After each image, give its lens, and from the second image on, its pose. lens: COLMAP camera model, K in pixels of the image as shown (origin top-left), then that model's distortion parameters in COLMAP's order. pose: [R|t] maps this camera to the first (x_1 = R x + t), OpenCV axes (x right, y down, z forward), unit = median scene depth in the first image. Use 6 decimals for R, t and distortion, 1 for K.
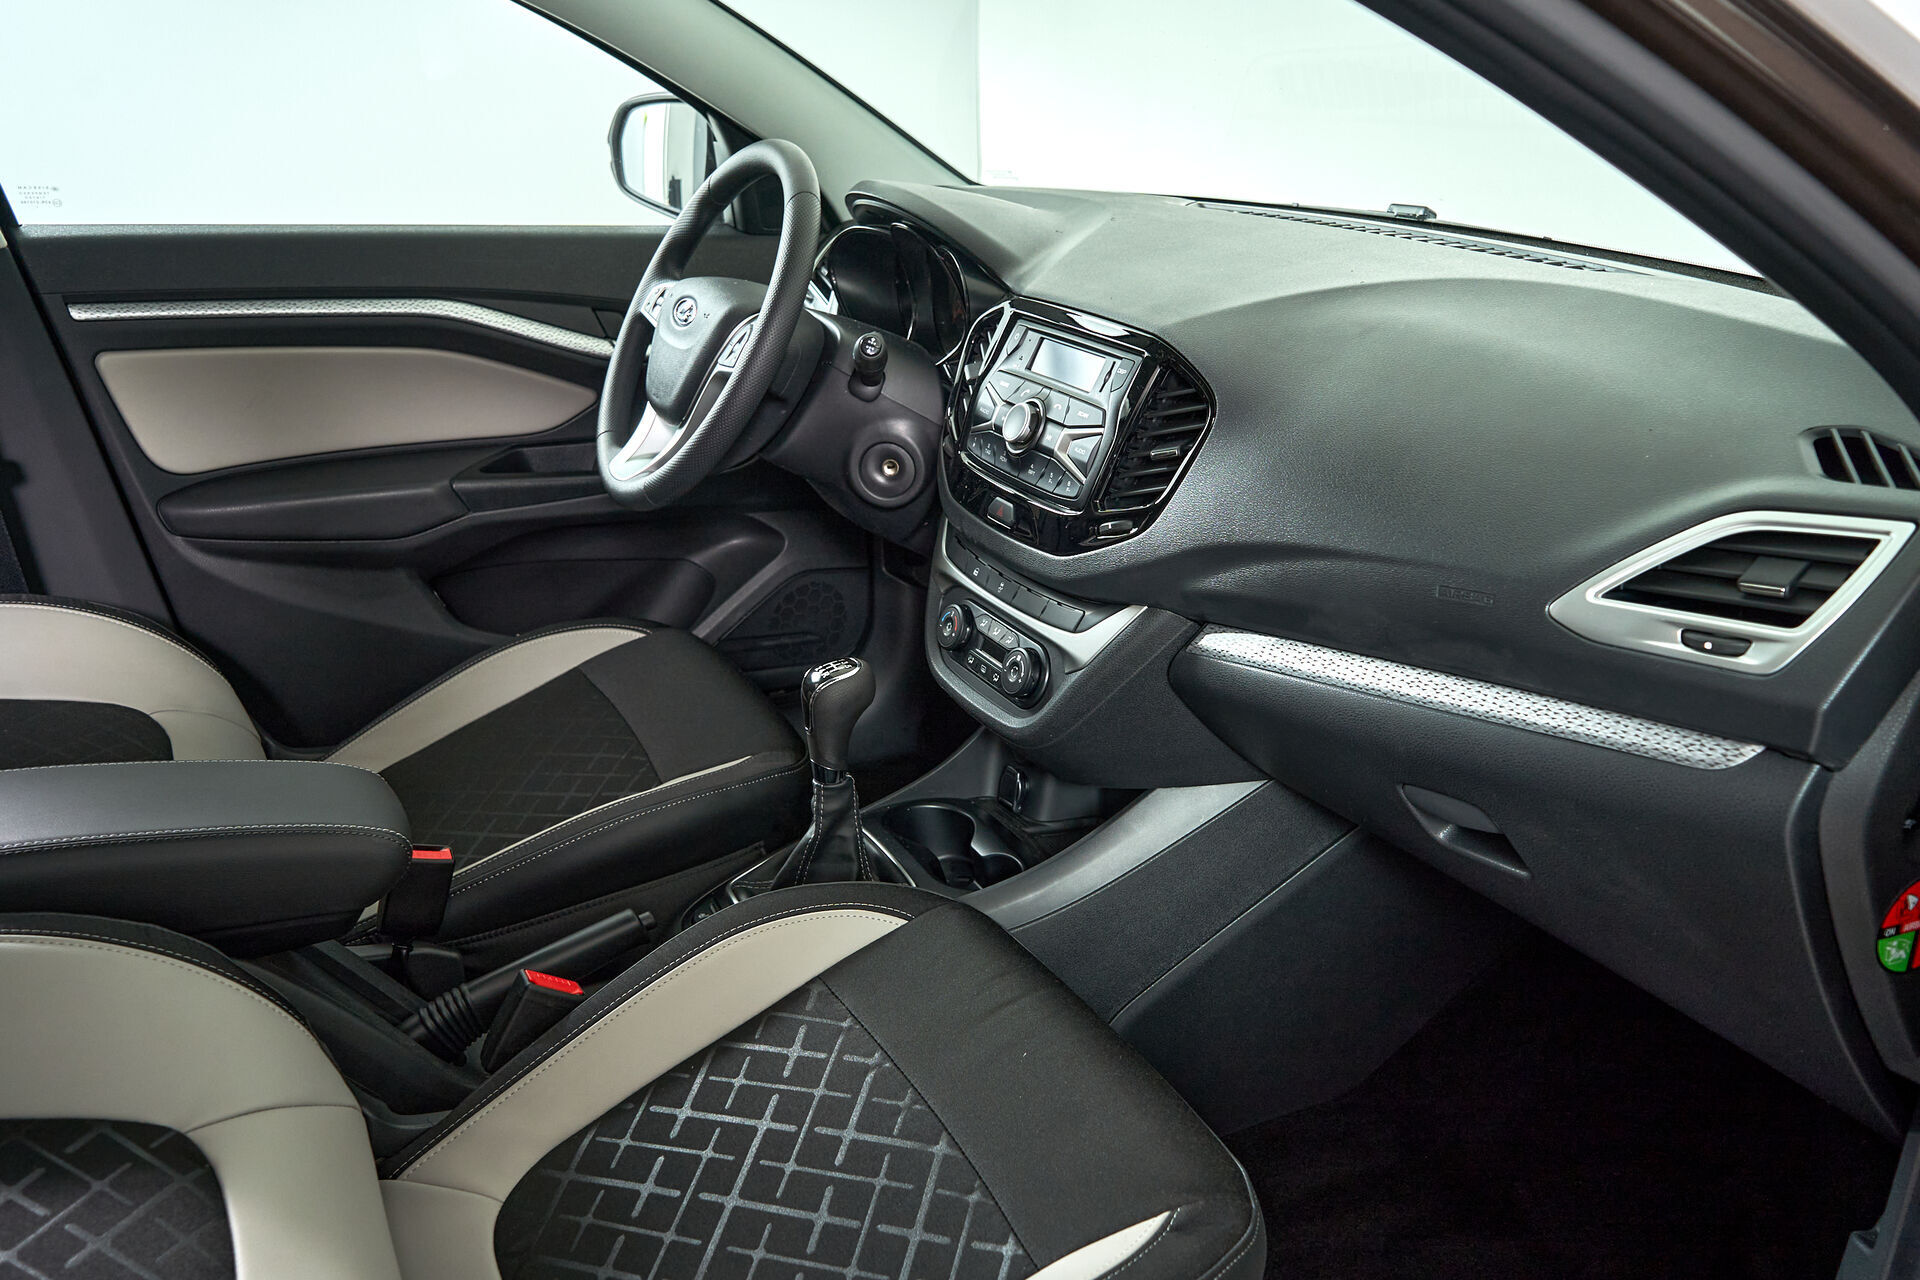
lens RADIAL K [[1551.5, 0, 987.0], [0, 1551.5, 638.9], [0, 0, 1]] dist [-0.001412, -0.001833]
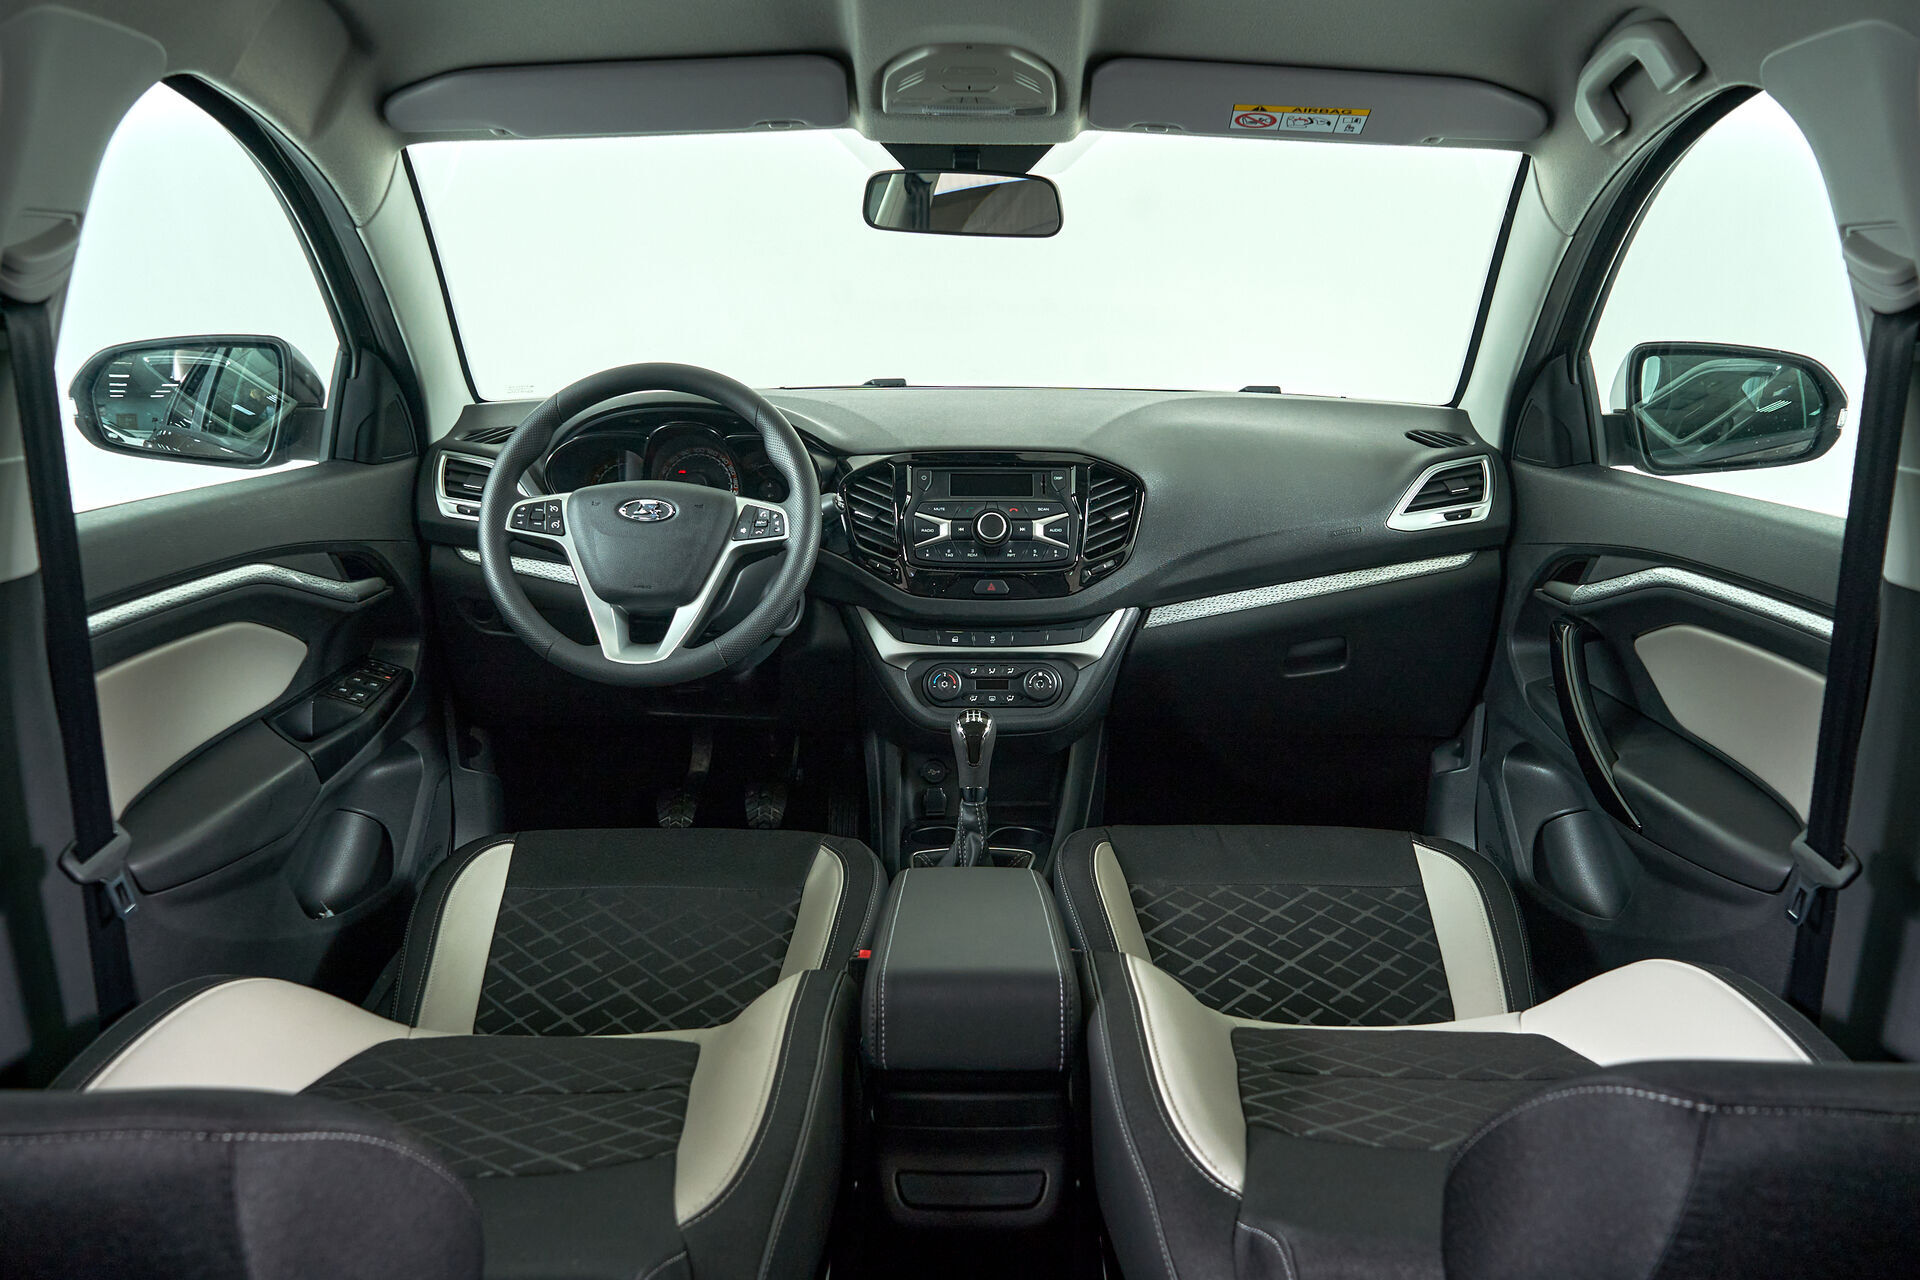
lens RADIAL K [[1551.5, 0, 987.0], [0, 1551.5, 638.9], [0, 0, 1]] dist [-0.001412, -0.001833]
pose [[0.455068, -0.220269, 0.862783, -1.311426], [0.319120, 0.944905, 0.072917, -0.148459], [-0.831309, 0.242149, 0.500289, 0.281094]]
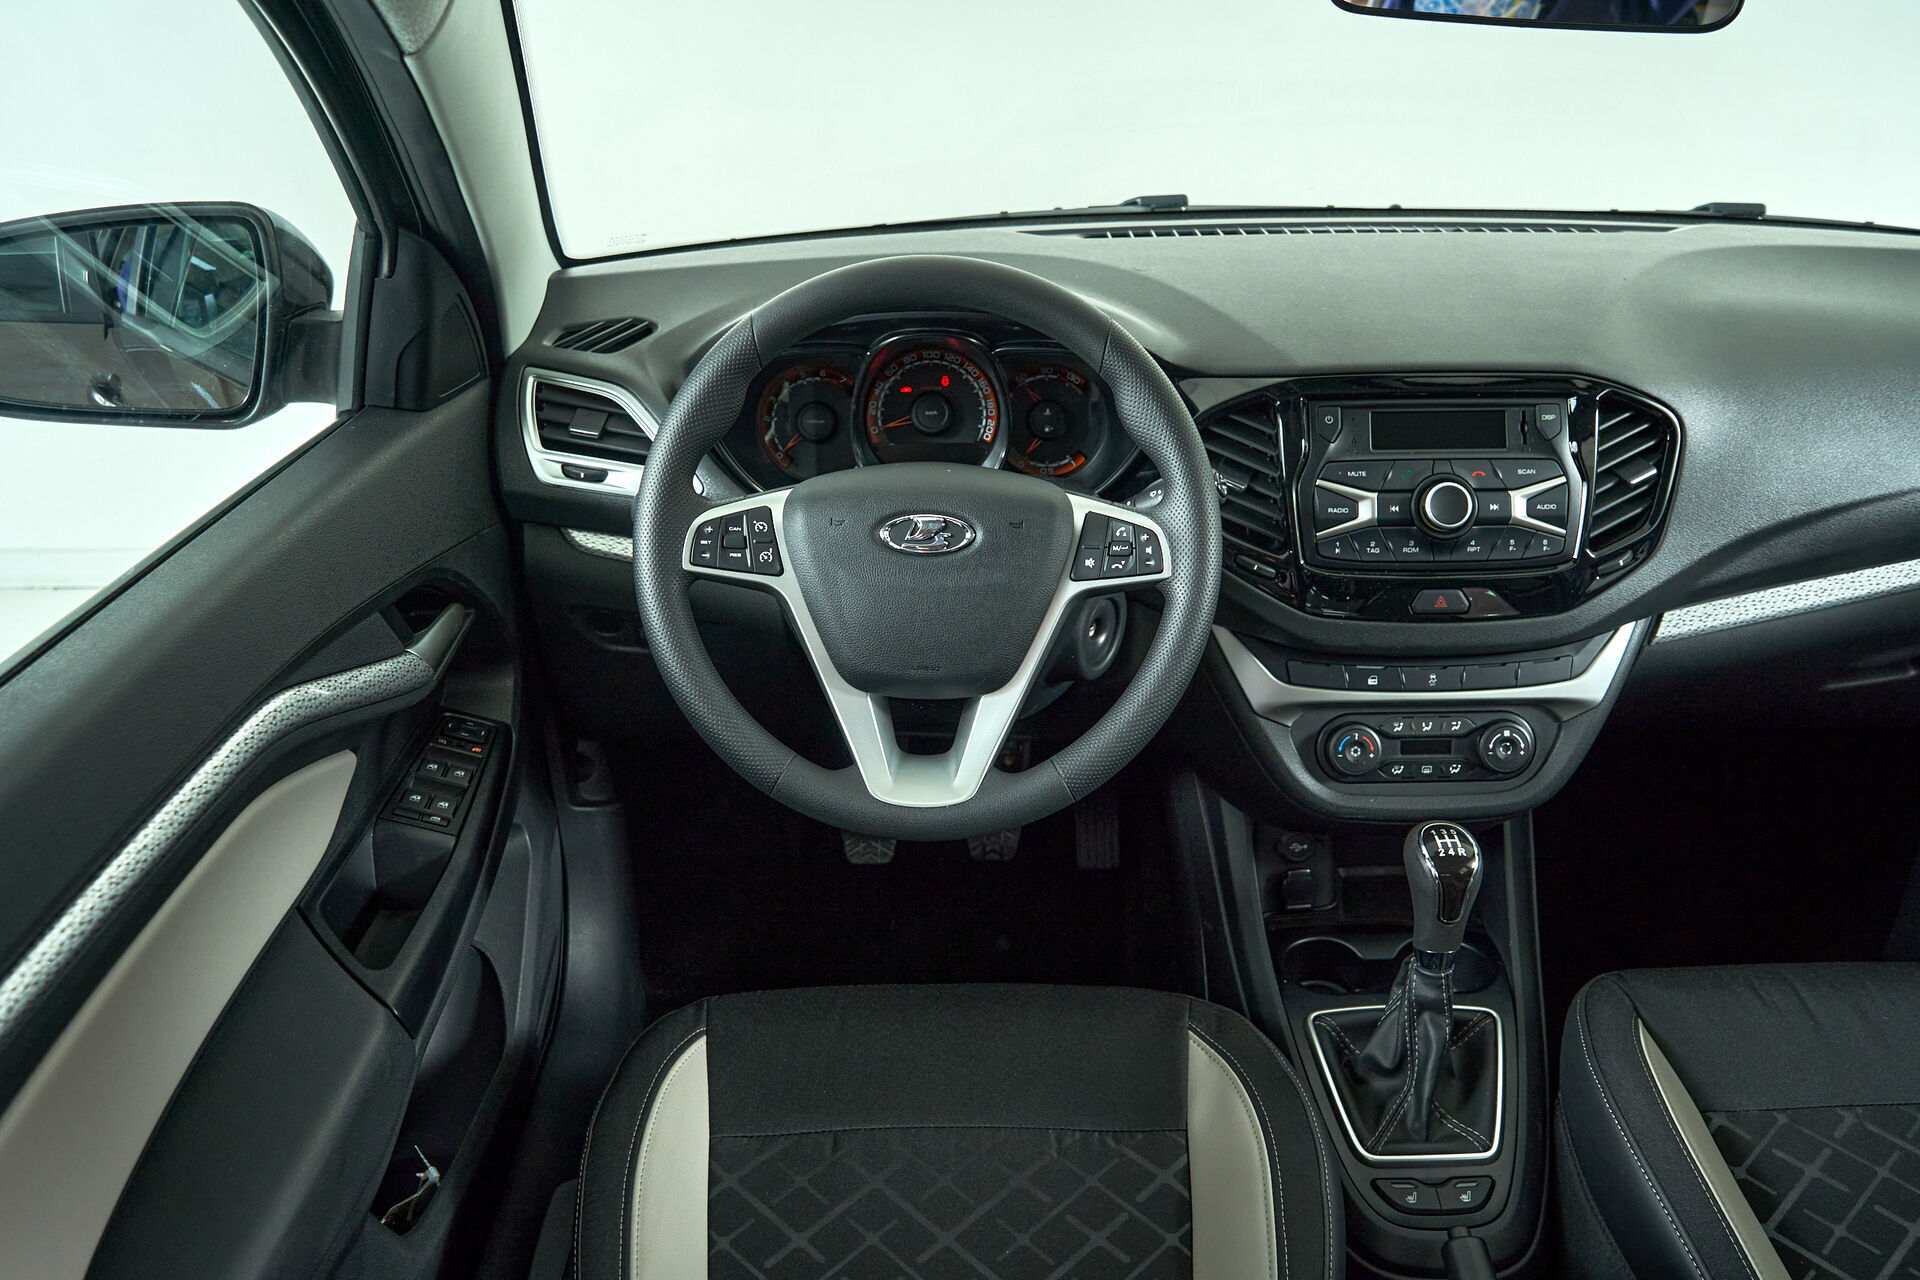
lens RADIAL K [[1565.9, 0, 960.0], [0, 1565.9, 640.0], [0, 0, 1]] dist [0.003818, 0.001364]
pose [[0.454588, -0.395659, 0.798000, -0.887109], [0.330882, 0.906824, 0.261126, -0.407695], [-0.826962, 0.145339, 0.543148, 0.753772]]
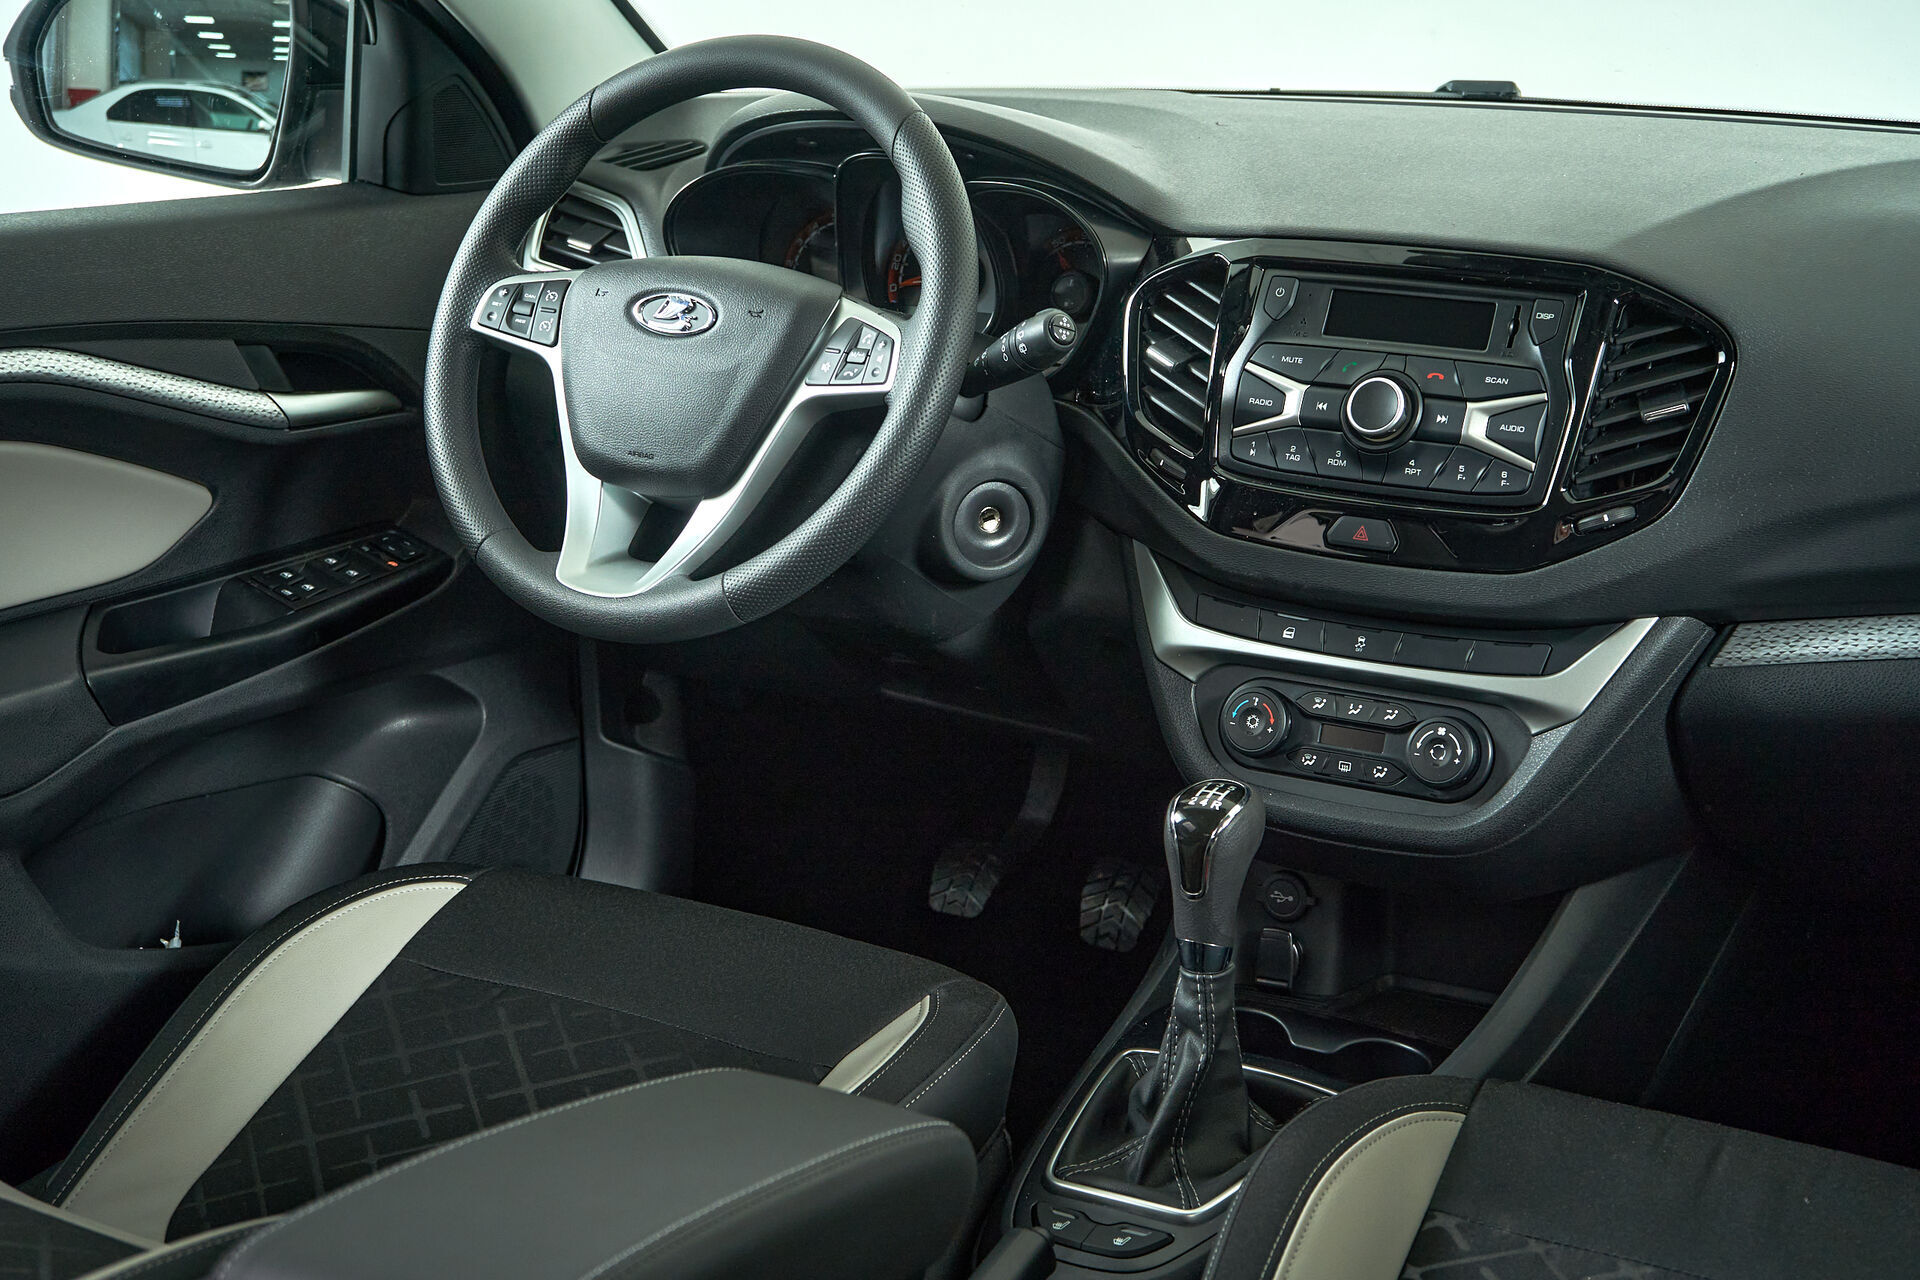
lens RADIAL K [[2991.8, 0, 960.0], [0, 2991.8, 640.0], [0, 0, 1]] dist [-0.019950, -0.048680]
pose [[0.857463, -0.151055, 0.491873, -0.837678], [0.194242, 0.980233, -0.037582, -0.020049], [-0.476474, 0.127768, 0.869855, -0.086749]]
